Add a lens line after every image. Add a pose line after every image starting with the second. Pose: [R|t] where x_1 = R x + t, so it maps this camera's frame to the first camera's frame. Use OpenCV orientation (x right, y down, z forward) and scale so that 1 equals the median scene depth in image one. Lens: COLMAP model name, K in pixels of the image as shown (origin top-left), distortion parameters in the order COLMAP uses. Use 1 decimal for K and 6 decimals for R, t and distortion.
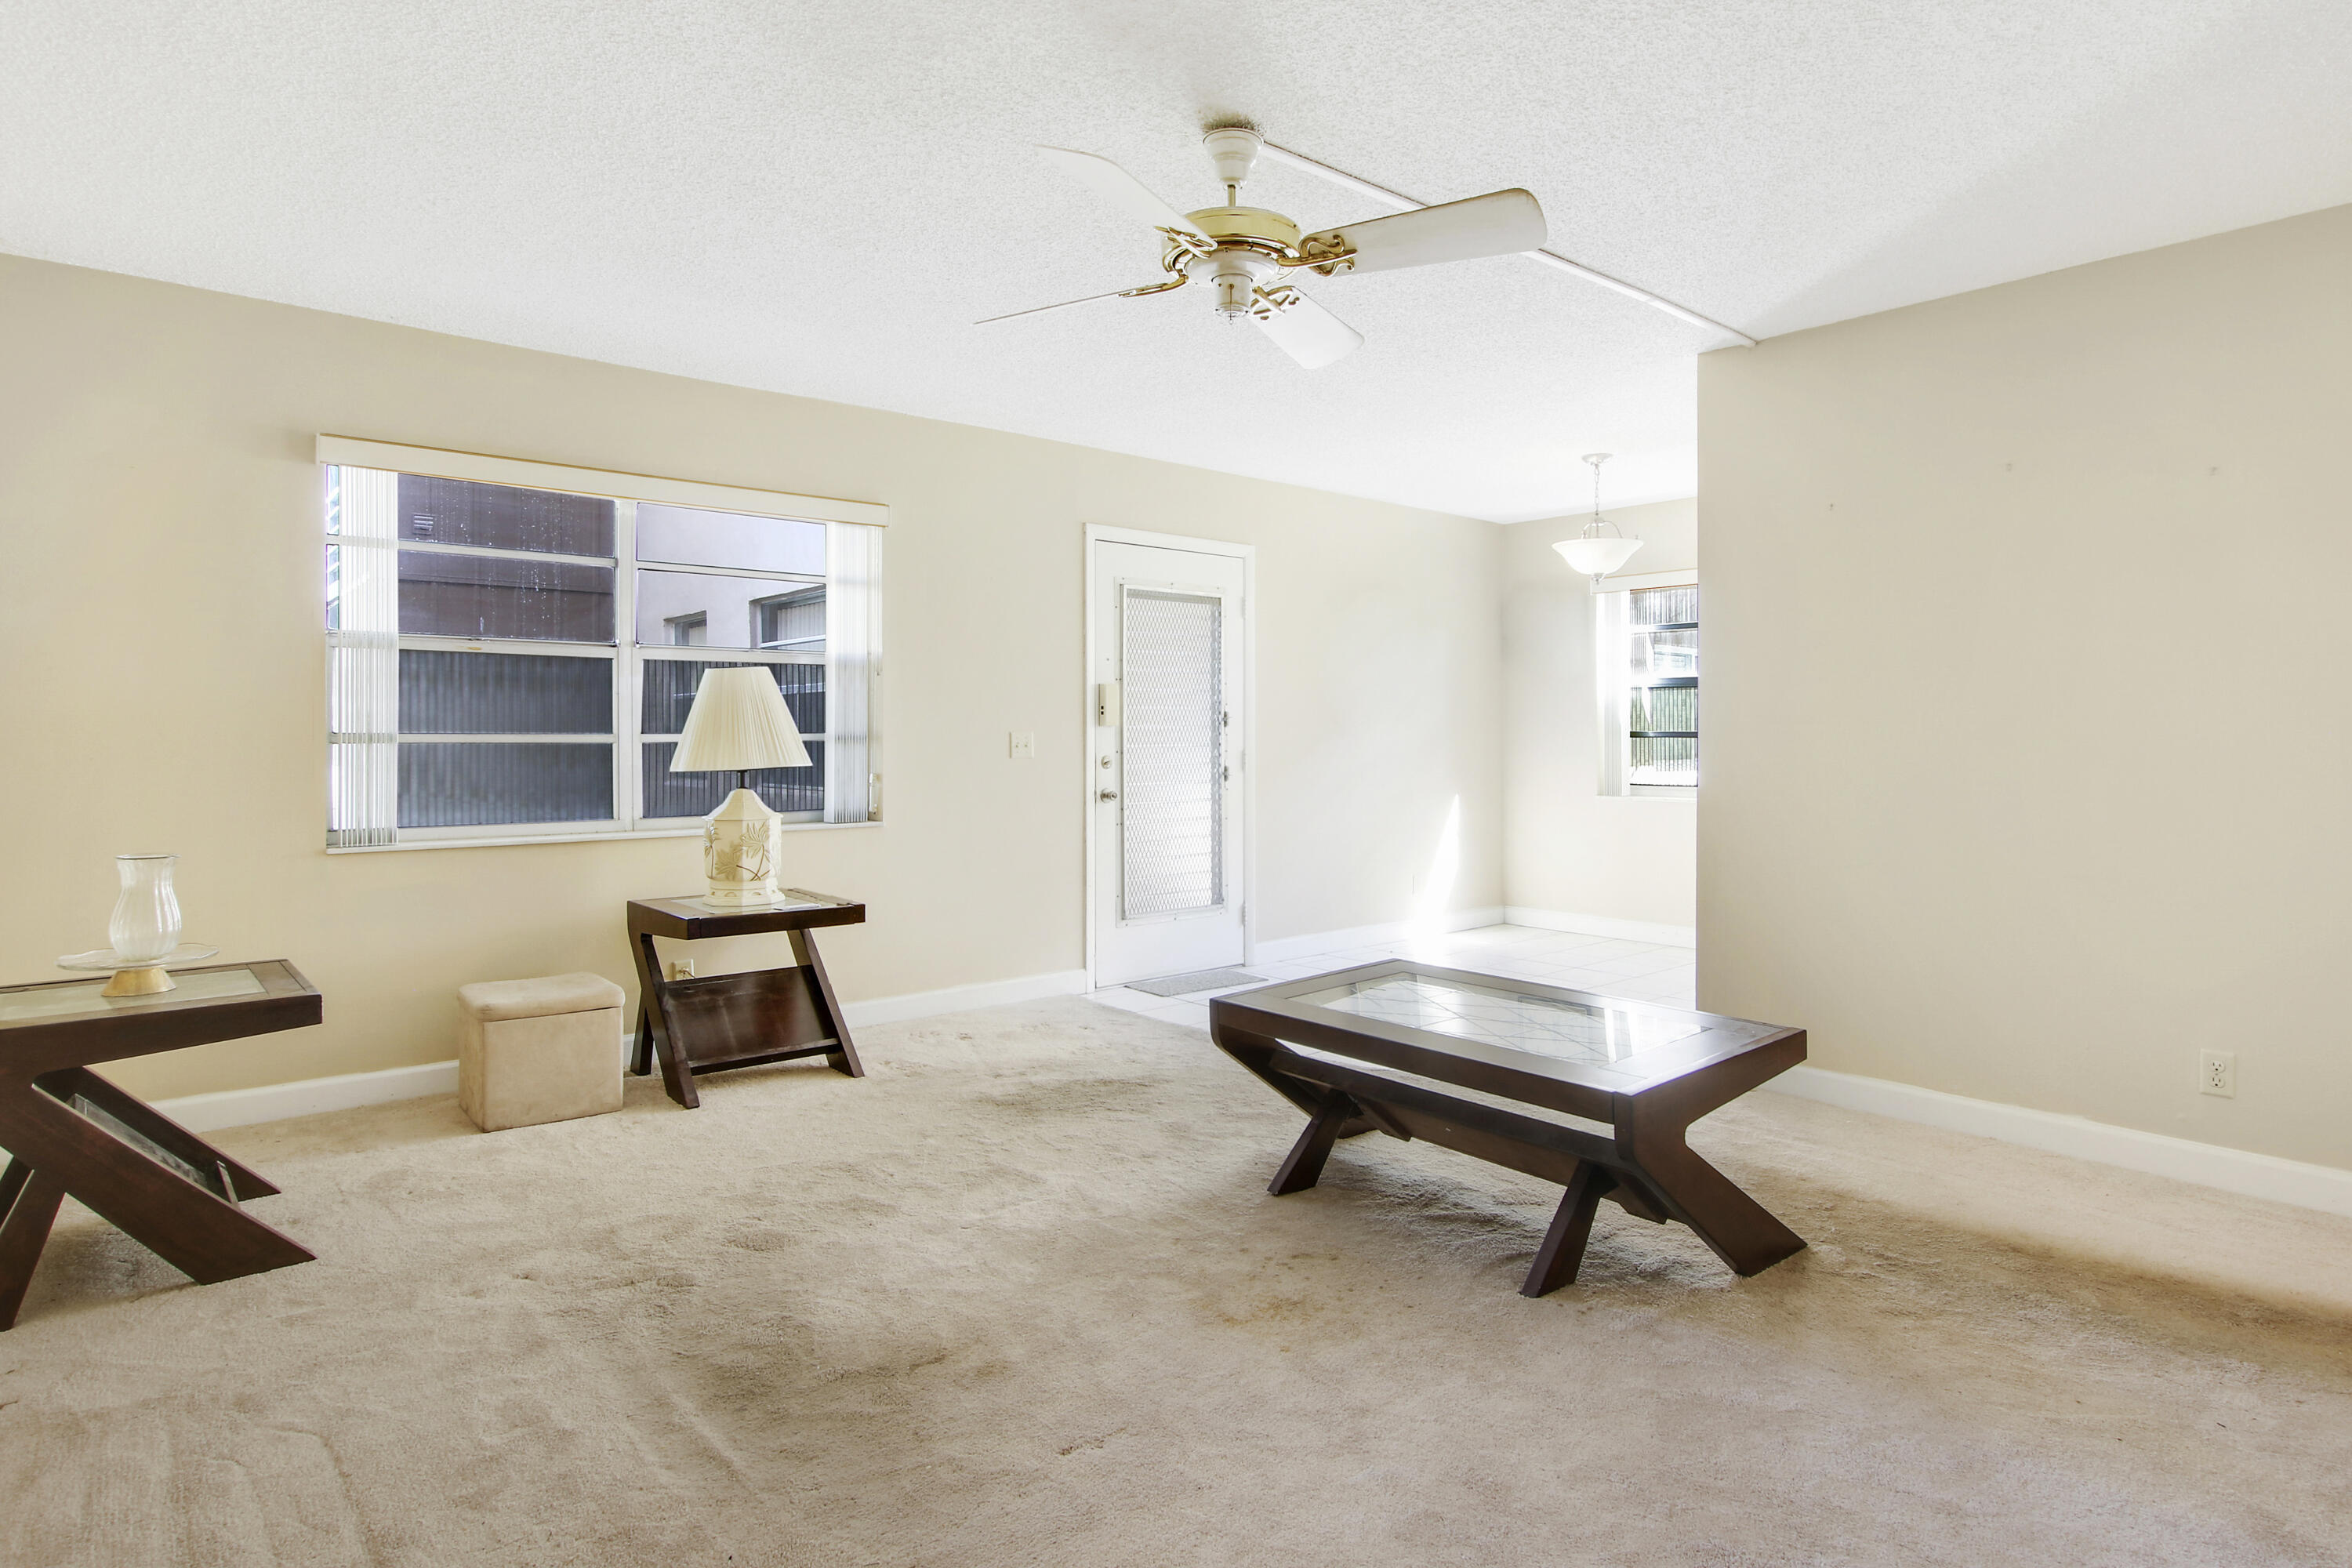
lens RADIAL K [[1238.5, 0, 1237.0], [0, 1238.5, 730.5], [0, 0, 1]] dist [0.031872, 0.000140]
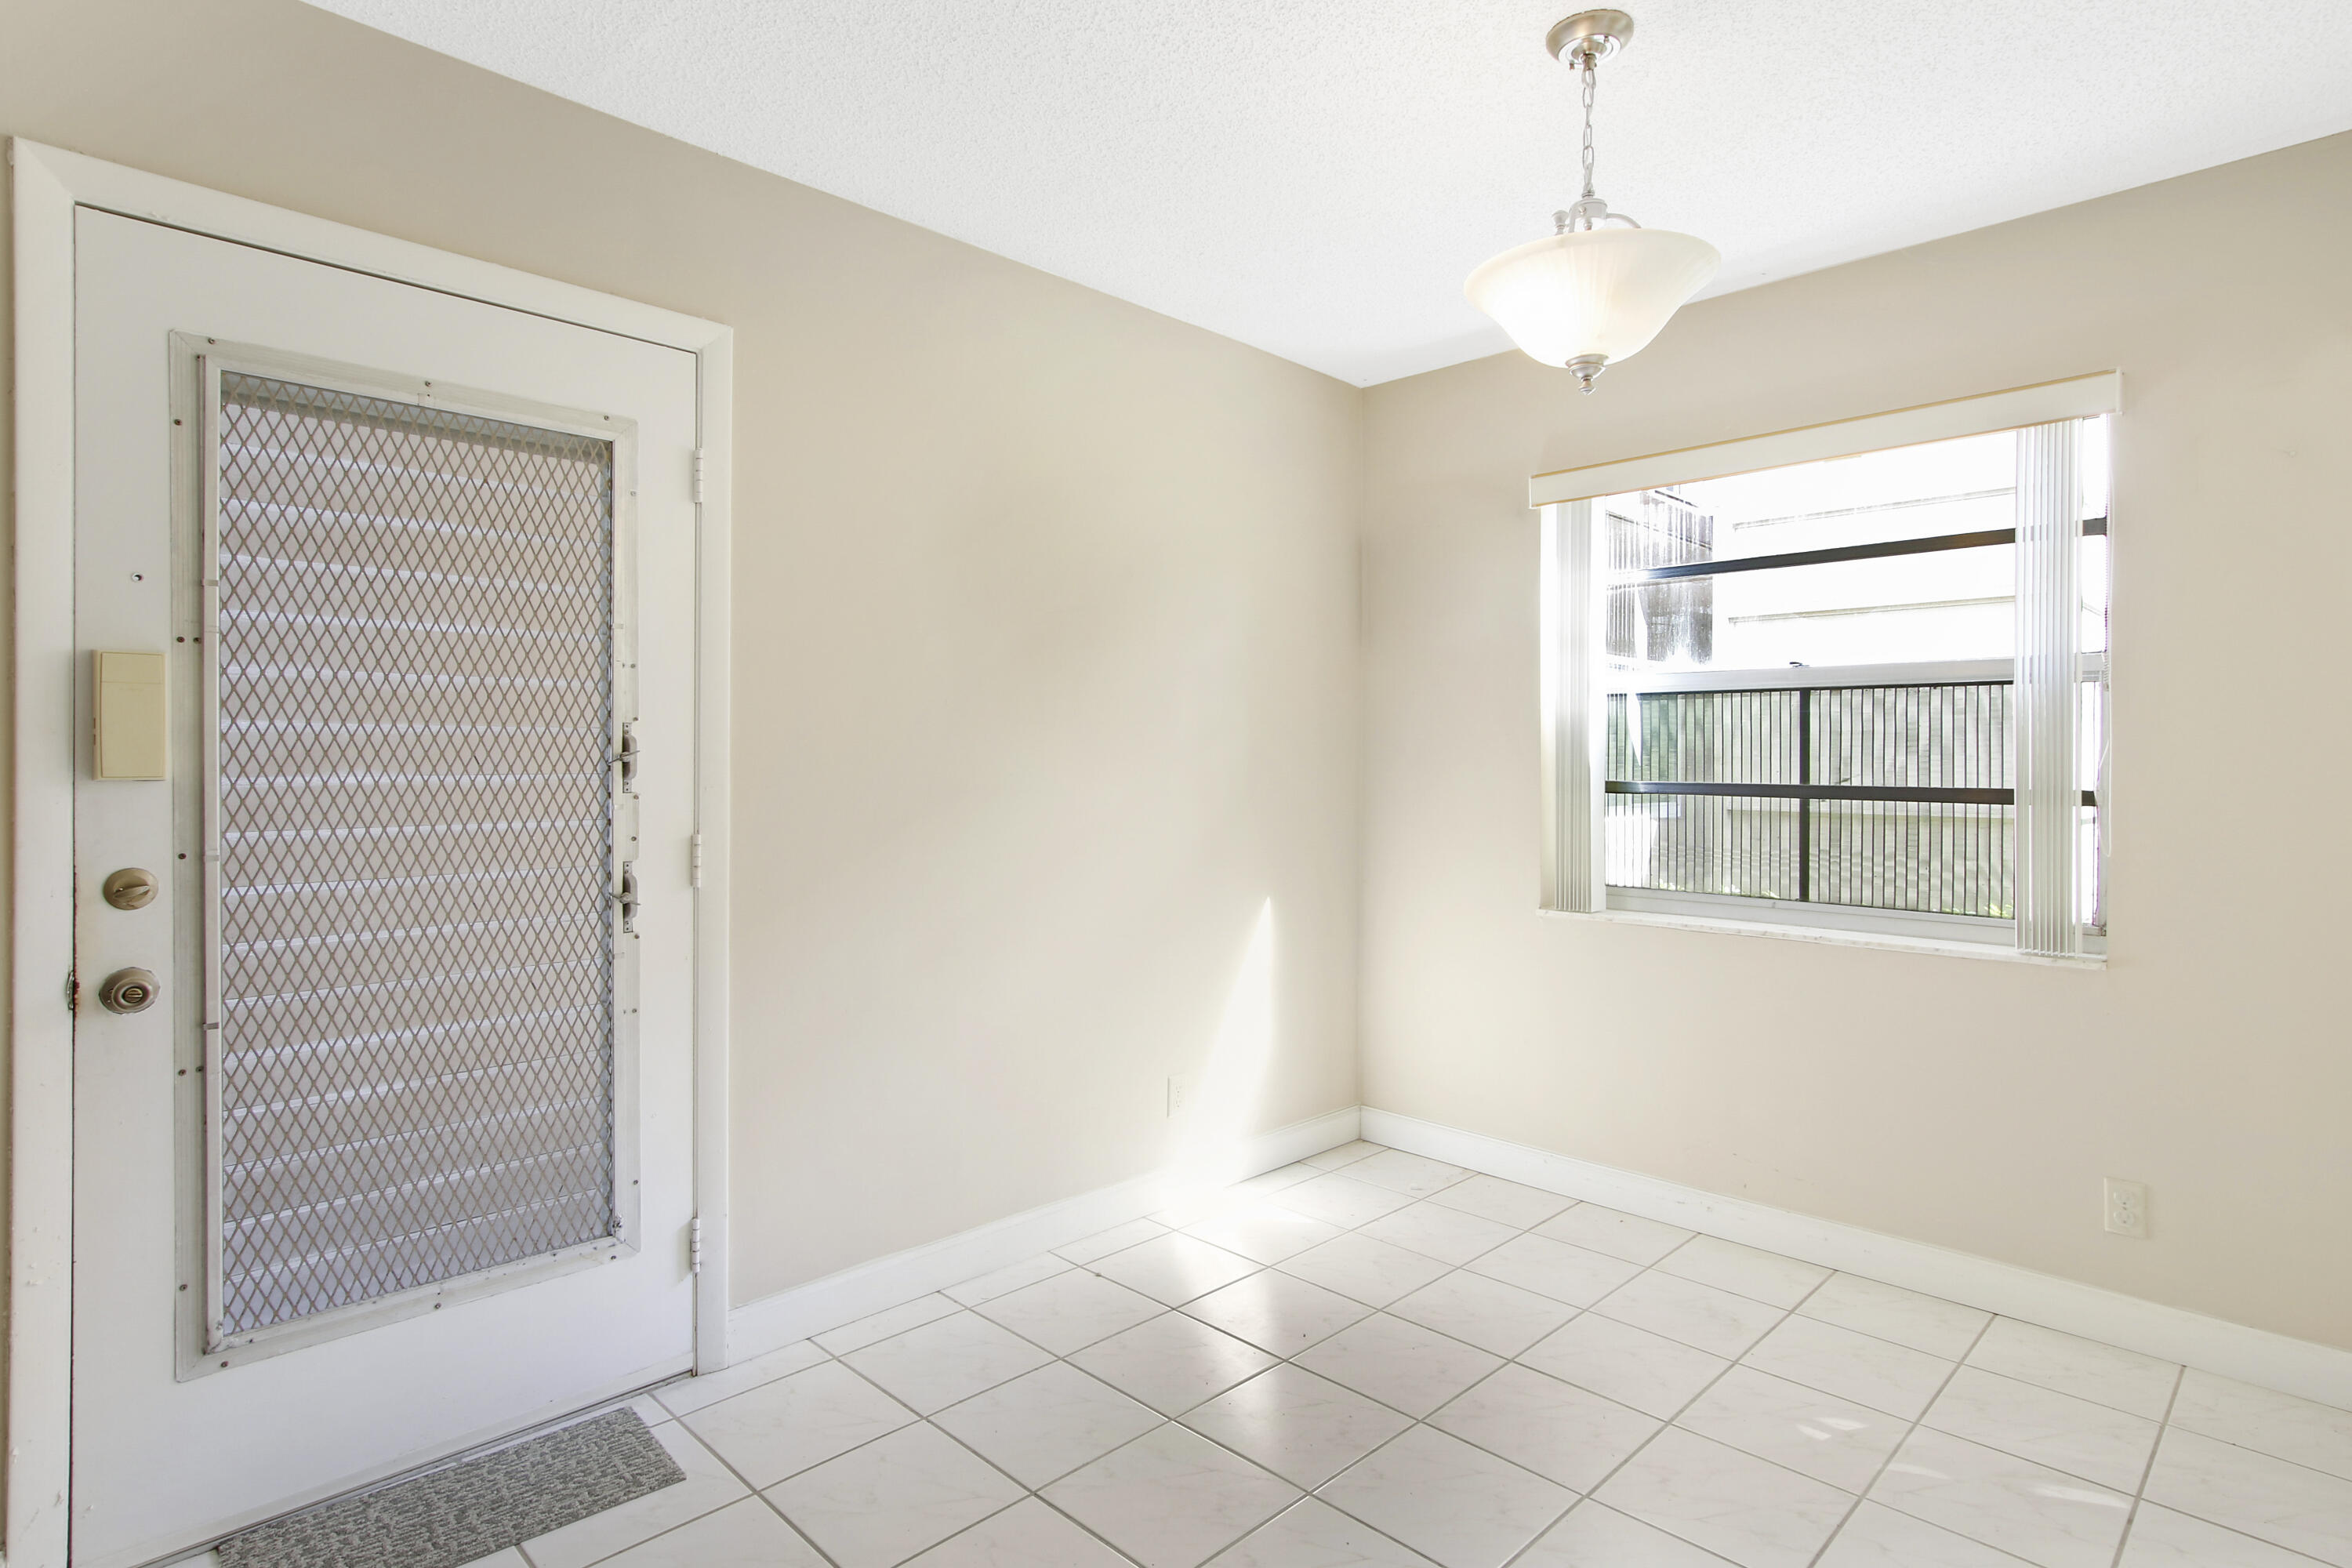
lens RADIAL K [[1211.7, 0, 1178.9], [0, 1211.7, 759.2], [0, 0, 1]] dist [-0.002447, 0.000618]
pose [[0.999216, 0.003069, 0.039469, 0.159213], [-0.003021, 0.999995, -0.001271, -0.008948], [-0.039473, 0.001151, 0.999220, 0.660728]]
